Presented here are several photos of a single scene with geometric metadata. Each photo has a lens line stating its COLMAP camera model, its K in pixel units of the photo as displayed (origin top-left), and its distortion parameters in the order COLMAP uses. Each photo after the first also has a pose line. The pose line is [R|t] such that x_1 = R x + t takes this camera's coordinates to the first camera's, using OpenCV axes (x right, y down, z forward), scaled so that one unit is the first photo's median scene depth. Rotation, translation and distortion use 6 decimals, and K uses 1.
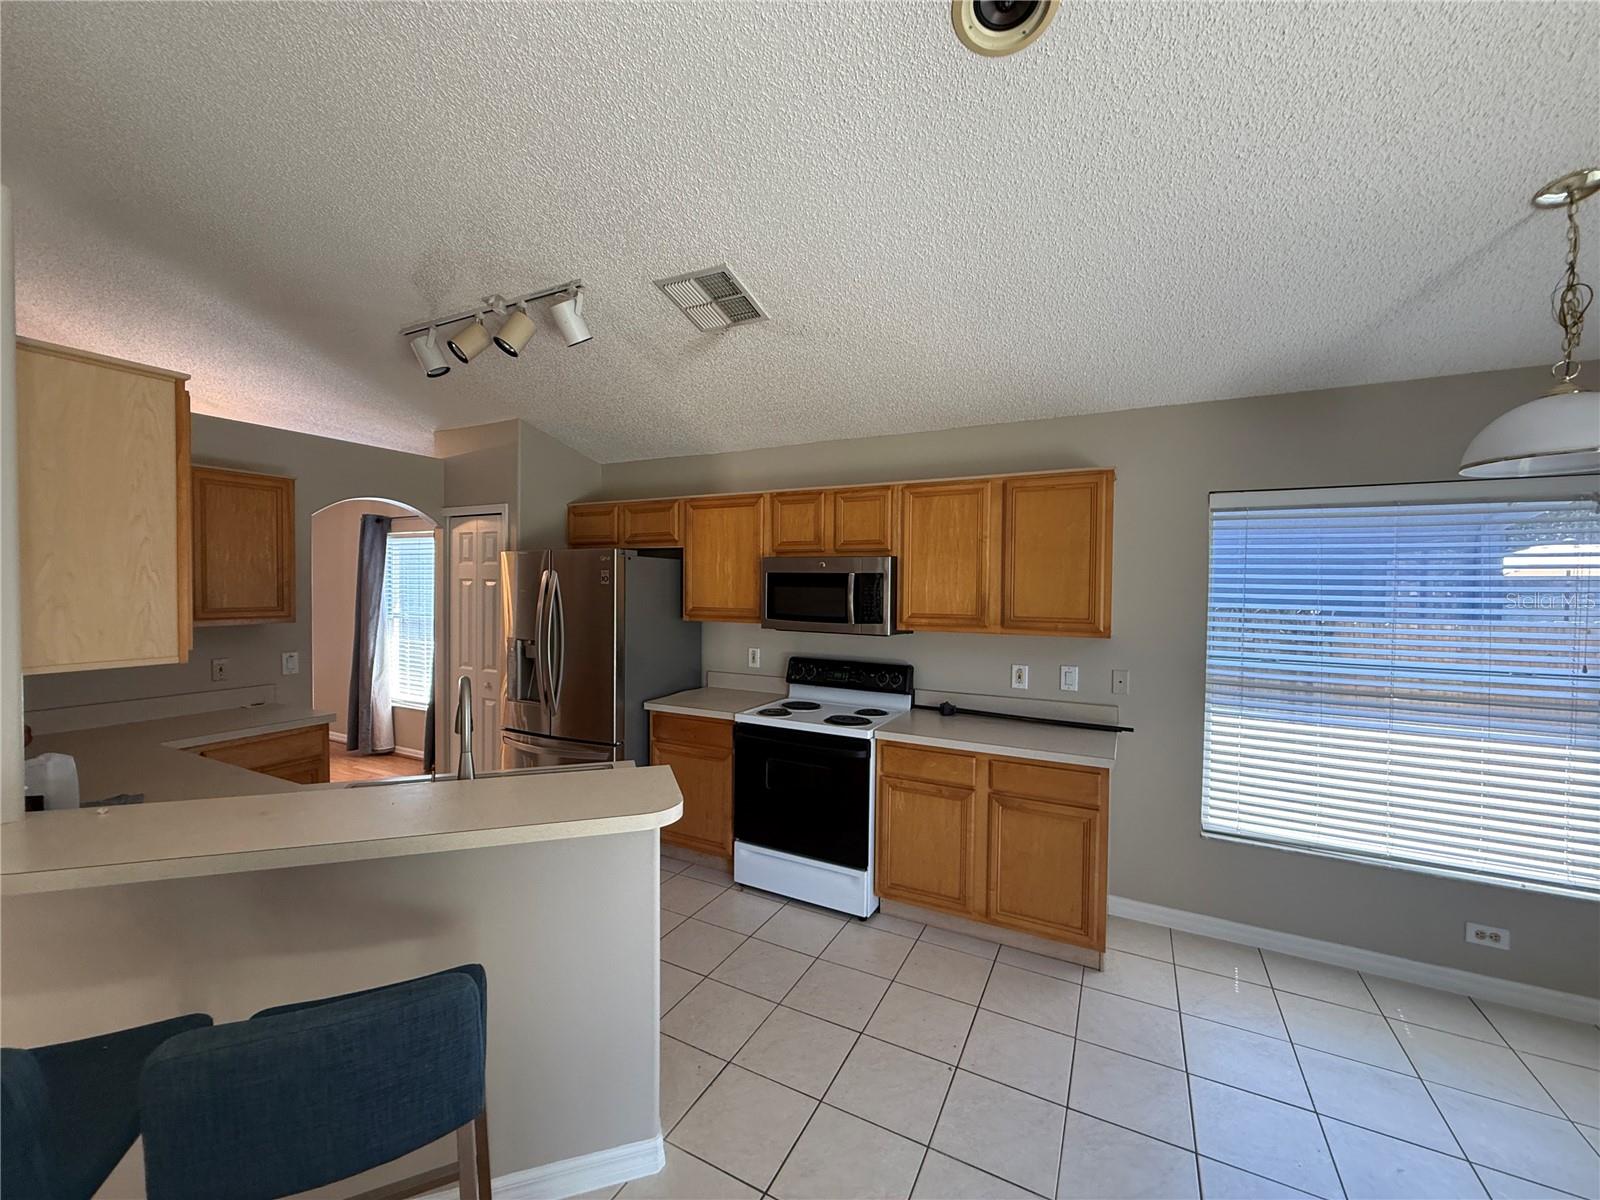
lens RADIAL K [[639.0, 0, 792.4], [0, 639.0, 596.7], [0, 0, 1]] dist [-0.000258, -0.000096]
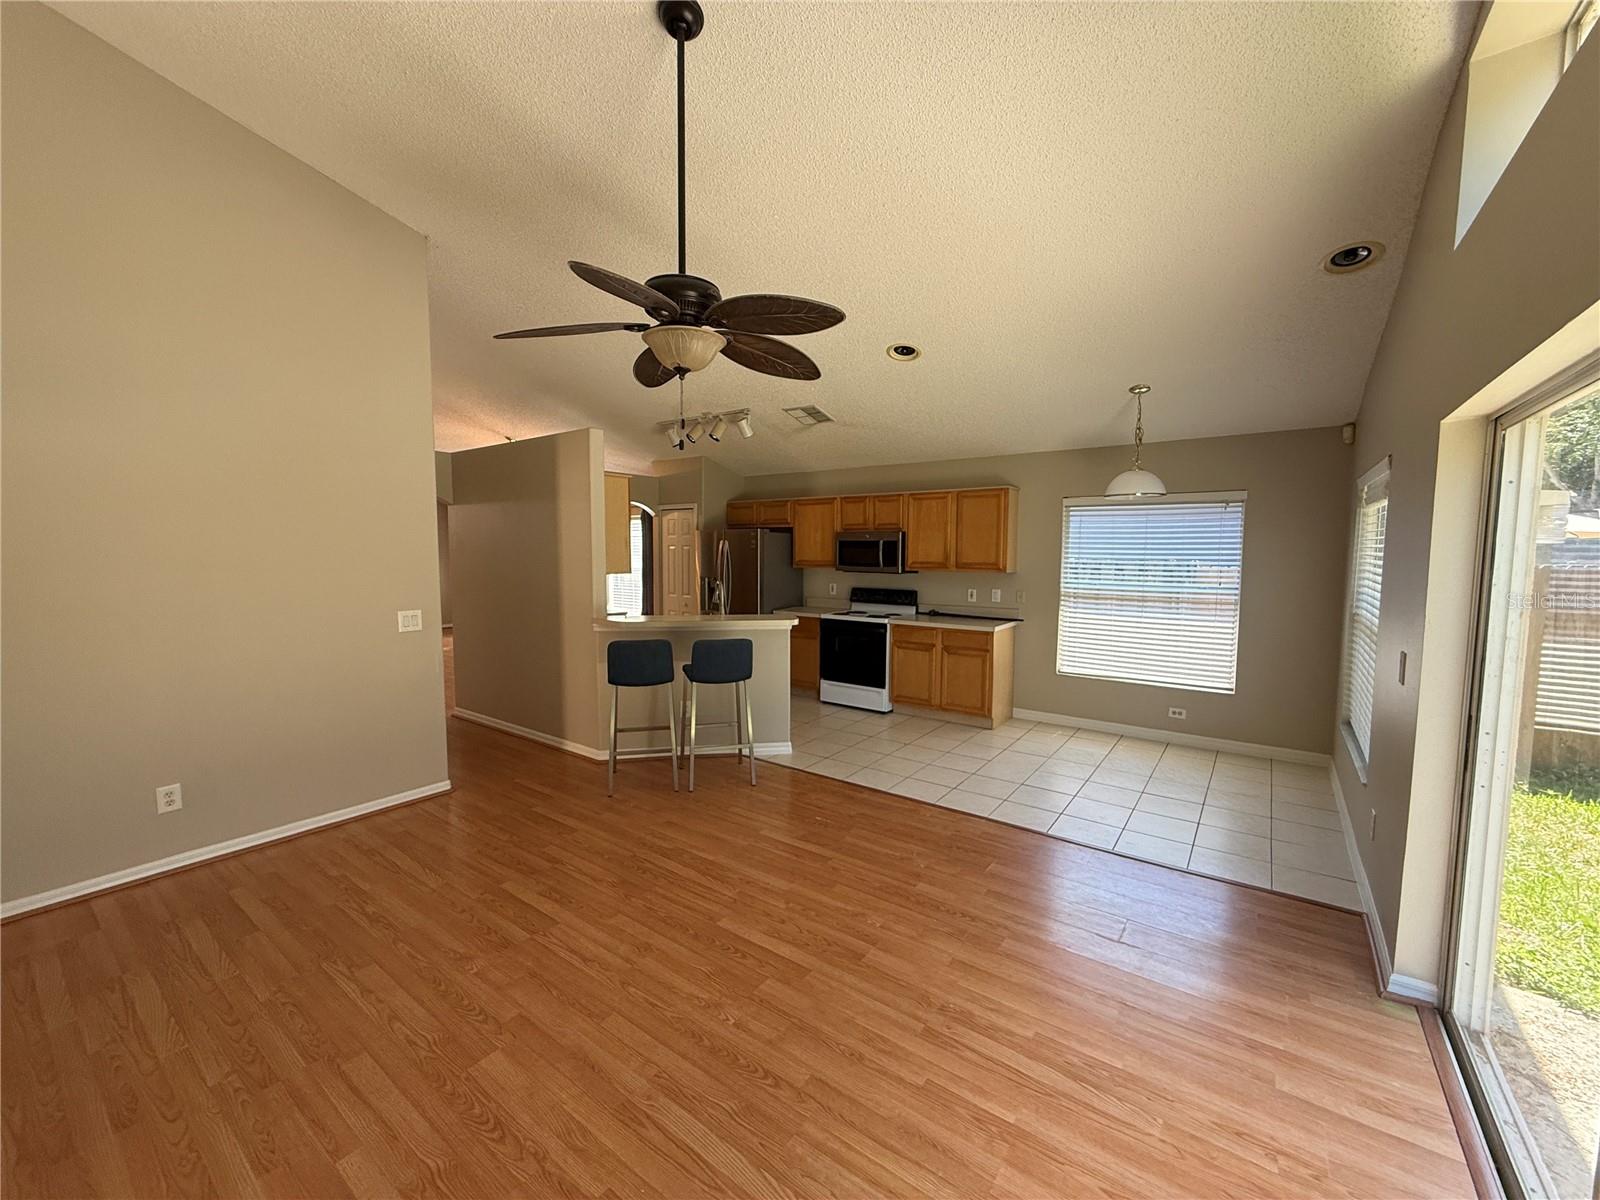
lens RADIAL K [[639.0, 0, 792.4], [0, 639.0, 596.7], [0, 0, 1]] dist [-0.000258, -0.000096]
pose [[0.988156, 0.005491, -0.153354, 0.122029], [0.002777, 0.998556, 0.053648, 0.026649], [0.153427, -0.053439, 0.986714, -0.919890]]
